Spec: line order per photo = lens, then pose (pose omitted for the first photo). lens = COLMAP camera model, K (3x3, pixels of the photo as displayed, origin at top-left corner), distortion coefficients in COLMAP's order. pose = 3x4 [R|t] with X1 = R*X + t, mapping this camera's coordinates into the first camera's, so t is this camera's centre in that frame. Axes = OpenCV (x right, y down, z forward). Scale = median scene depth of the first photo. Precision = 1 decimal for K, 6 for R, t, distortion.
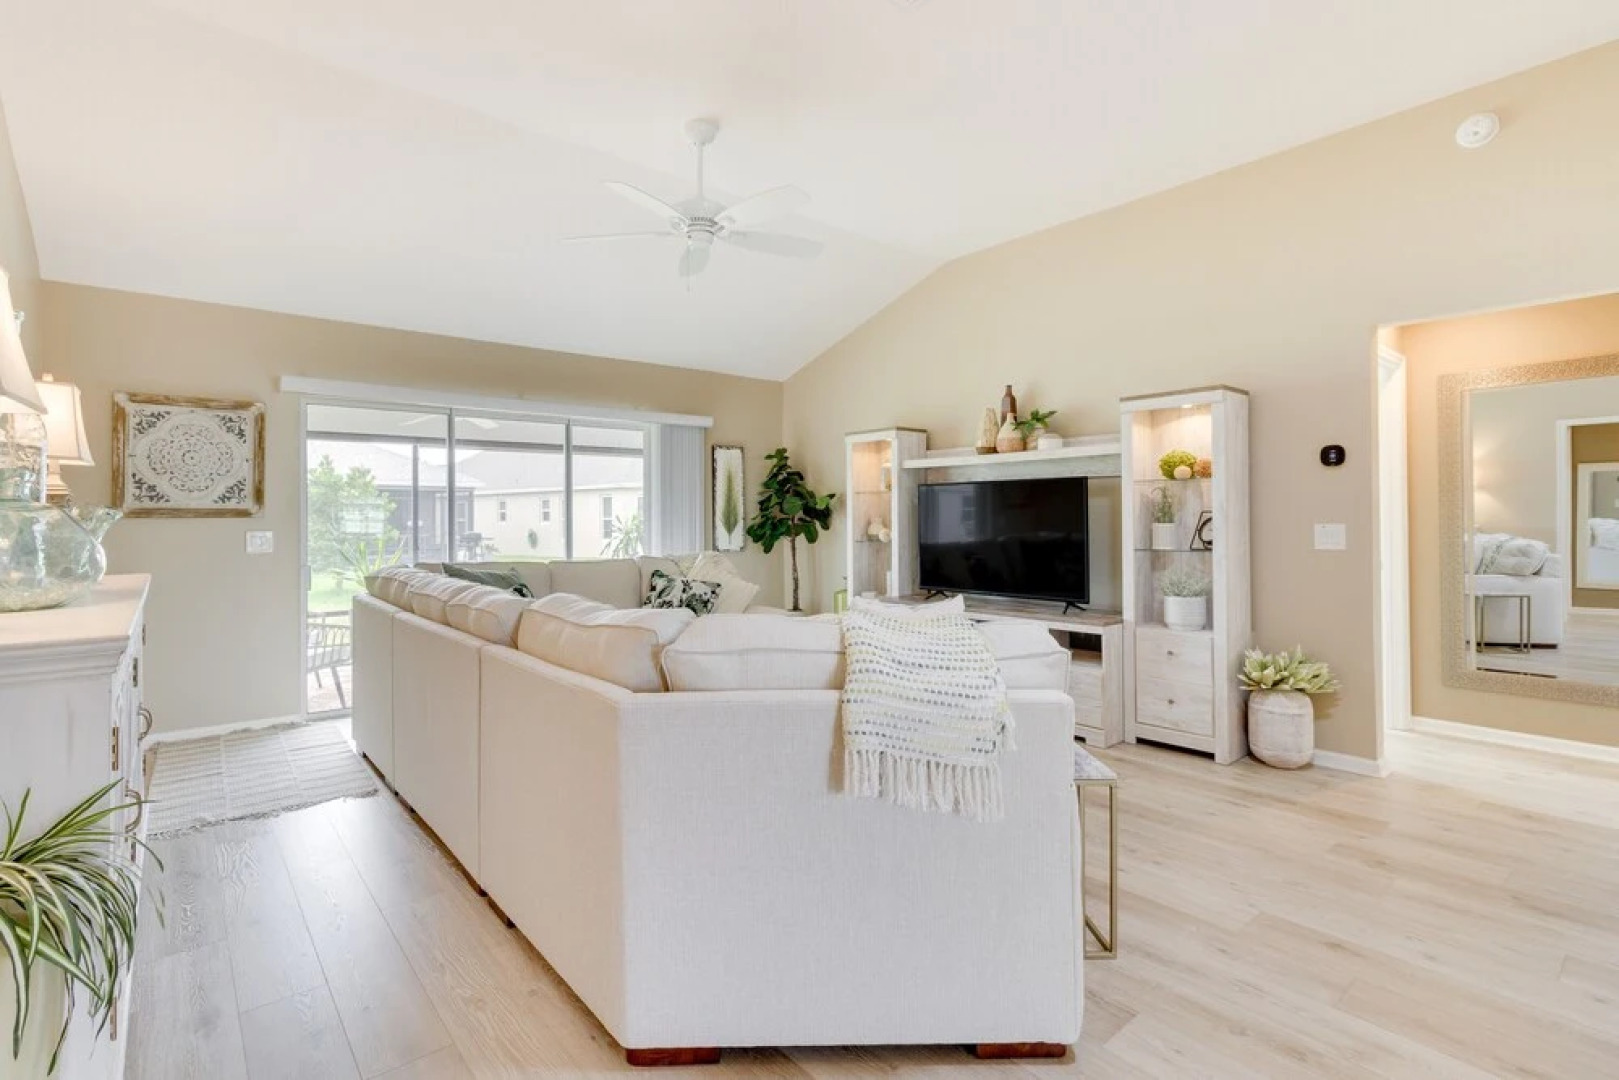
lens RADIAL K [[761.9, 0, 777.4], [0, 761.9, 510.6], [0, 0, 1]] dist [0.001746, 0.000462]
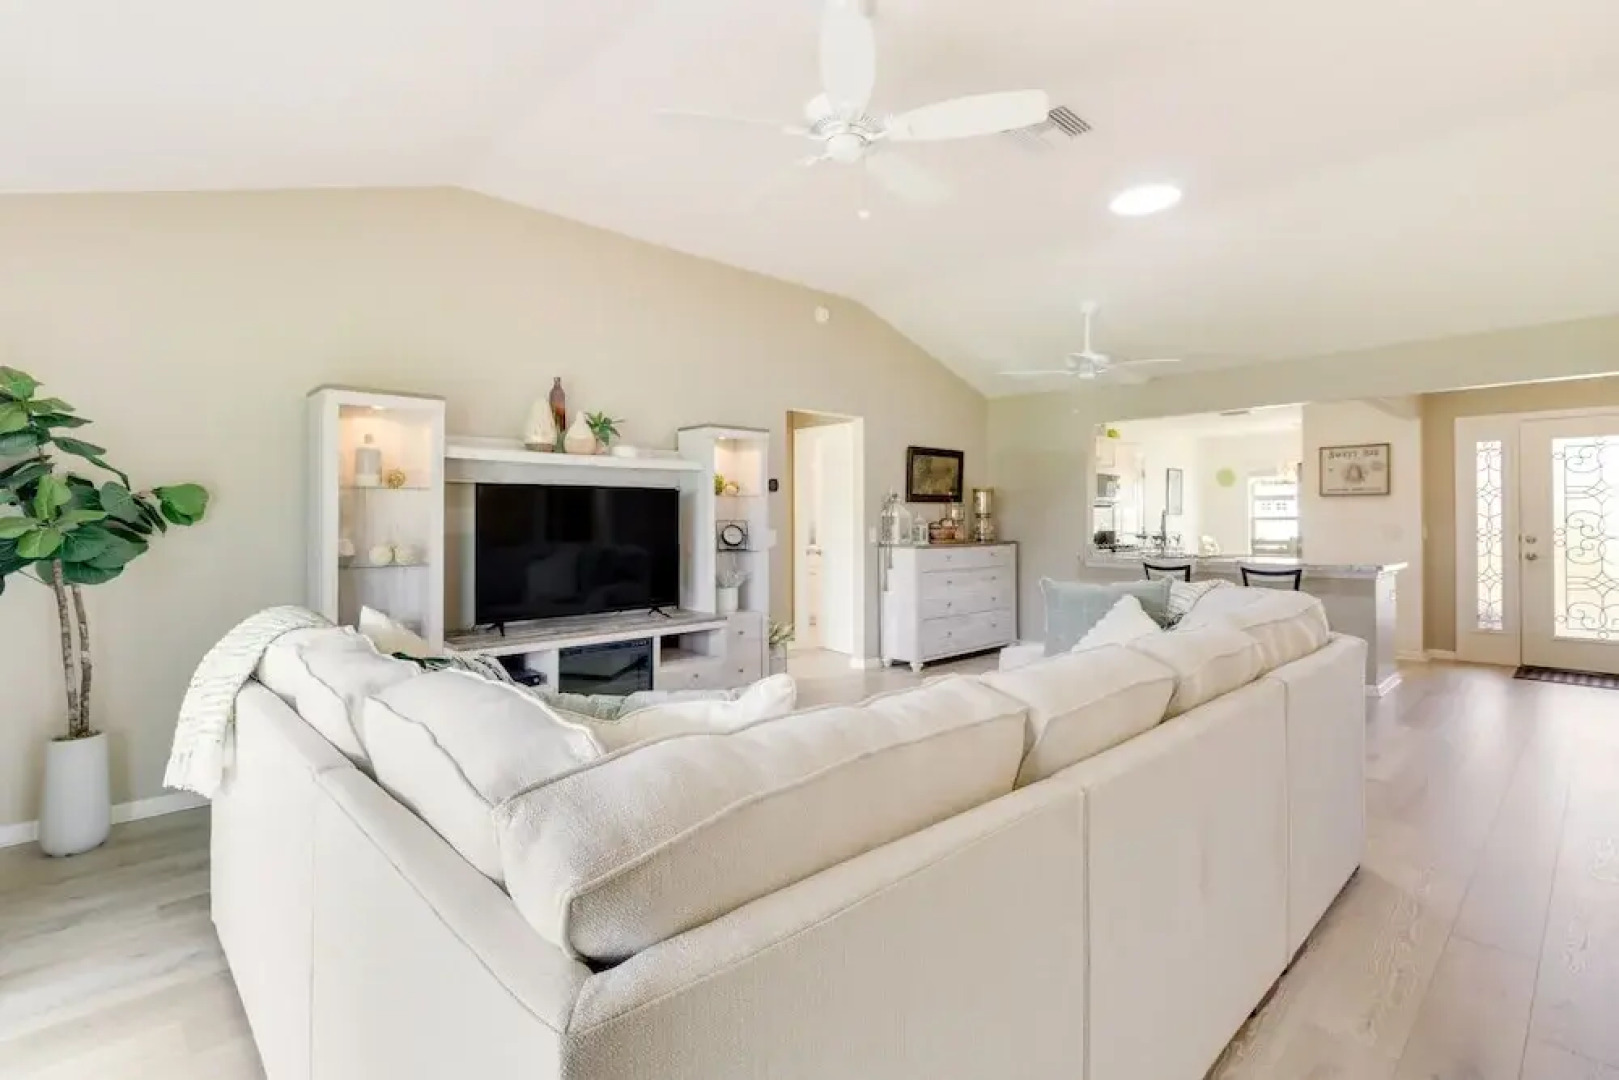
lens RADIAL K [[761.9, 0, 777.4], [0, 761.9, 510.6], [0, 0, 1]] dist [0.001746, 0.000462]
pose [[-0.059452, 0.018664, 0.998057, -0.677947], [-0.005766, 0.999802, -0.019040, 0.007070], [-0.998215, -0.006886, -0.059332, 0.911977]]
